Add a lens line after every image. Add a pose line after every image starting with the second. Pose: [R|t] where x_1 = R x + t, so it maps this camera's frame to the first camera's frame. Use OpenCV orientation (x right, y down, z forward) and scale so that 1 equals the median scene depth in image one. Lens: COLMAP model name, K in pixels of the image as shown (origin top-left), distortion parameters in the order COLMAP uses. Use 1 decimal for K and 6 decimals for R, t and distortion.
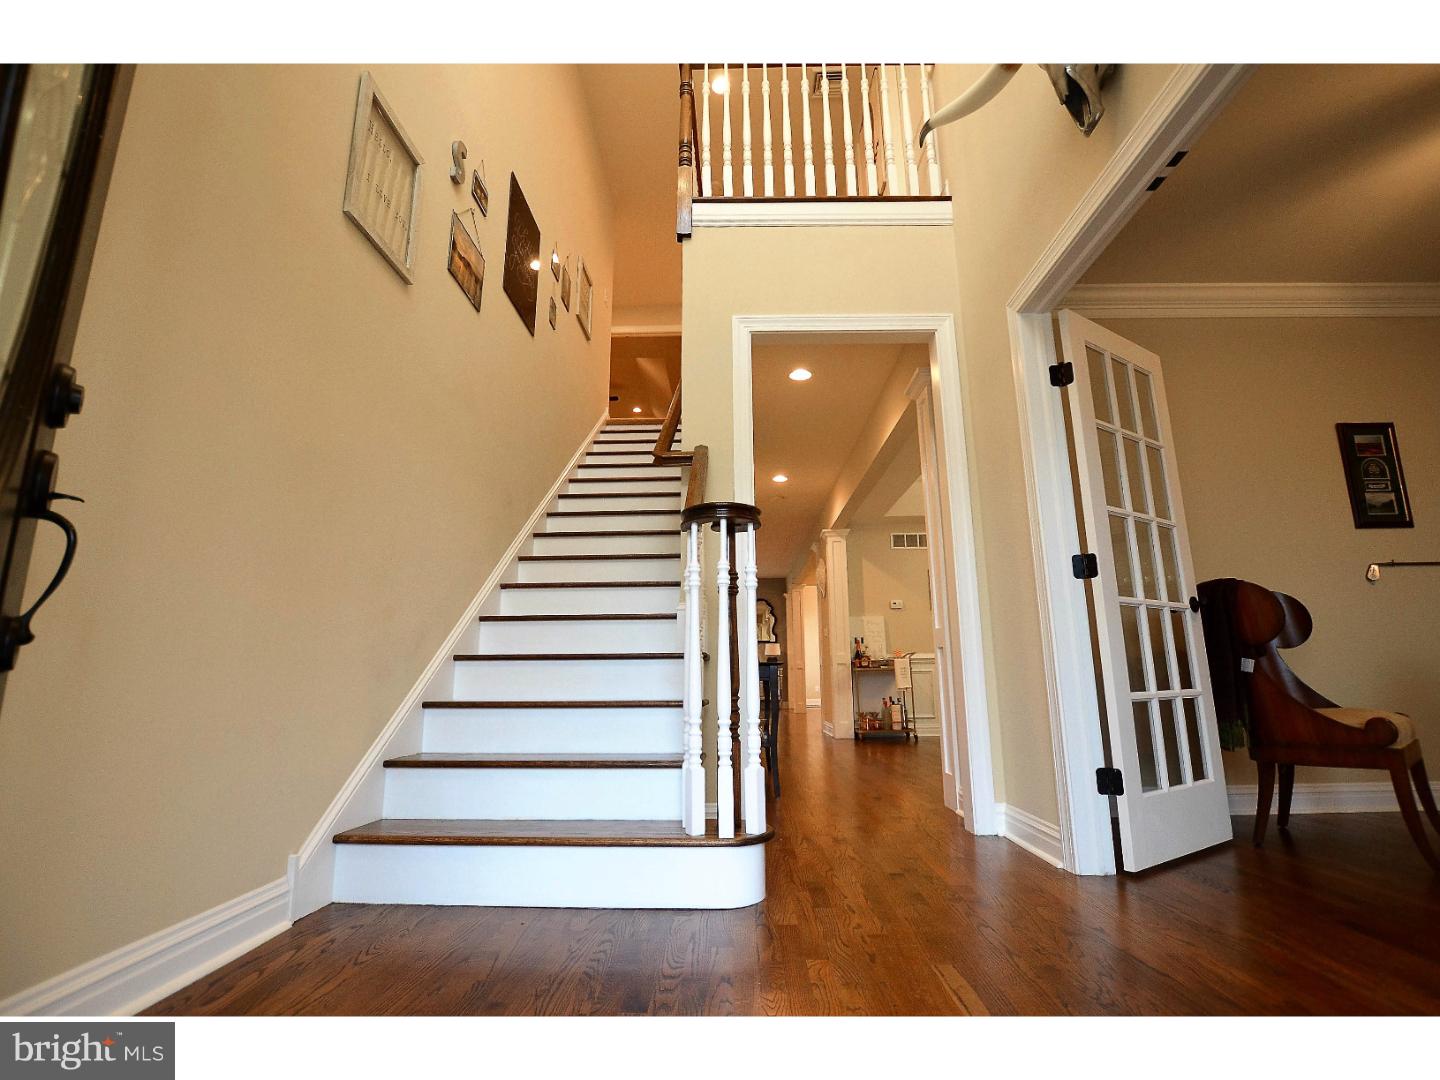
lens RADIAL K [[645.8, 0, 720.0], [0, 645.8, 540.0], [0, 0, 1]] dist [-0.019165, 0.000021]
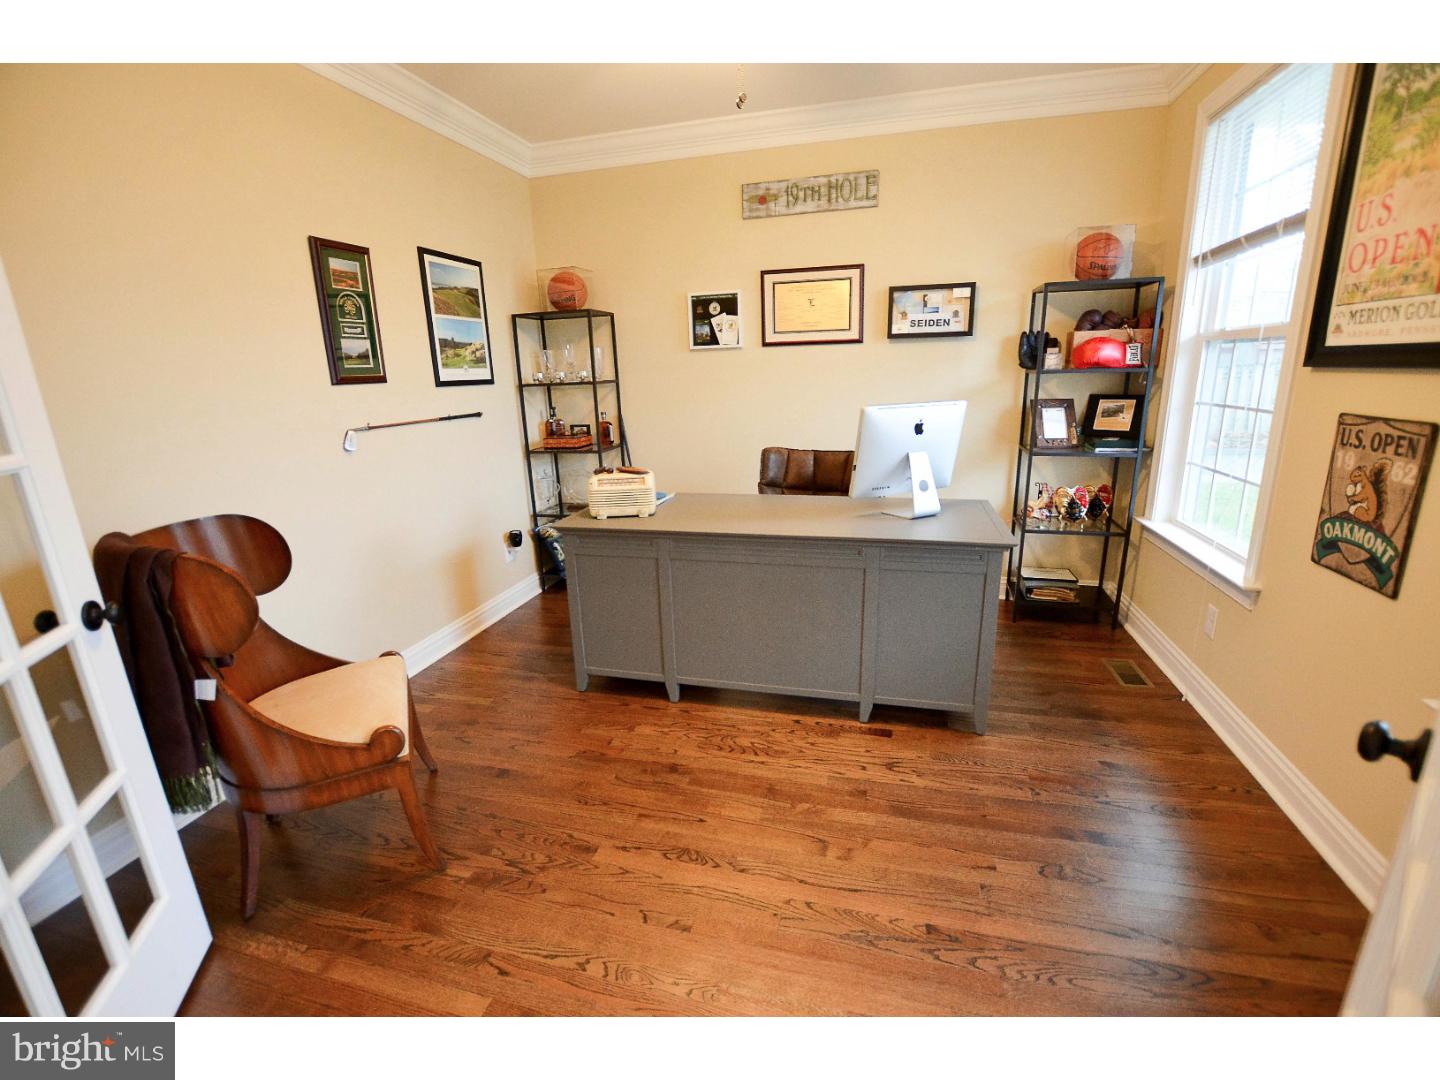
lens RADIAL K [[645.8, 0, 720.0], [0, 645.8, 540.0], [0, 0, 1]] dist [-0.019165, 0.000021]
pose [[0.227905, -0.251414, 0.940665, 0.319042], [-0.159406, 0.943420, 0.290772, -0.145415], [-0.960546, -0.216216, 0.174933, 0.358534]]
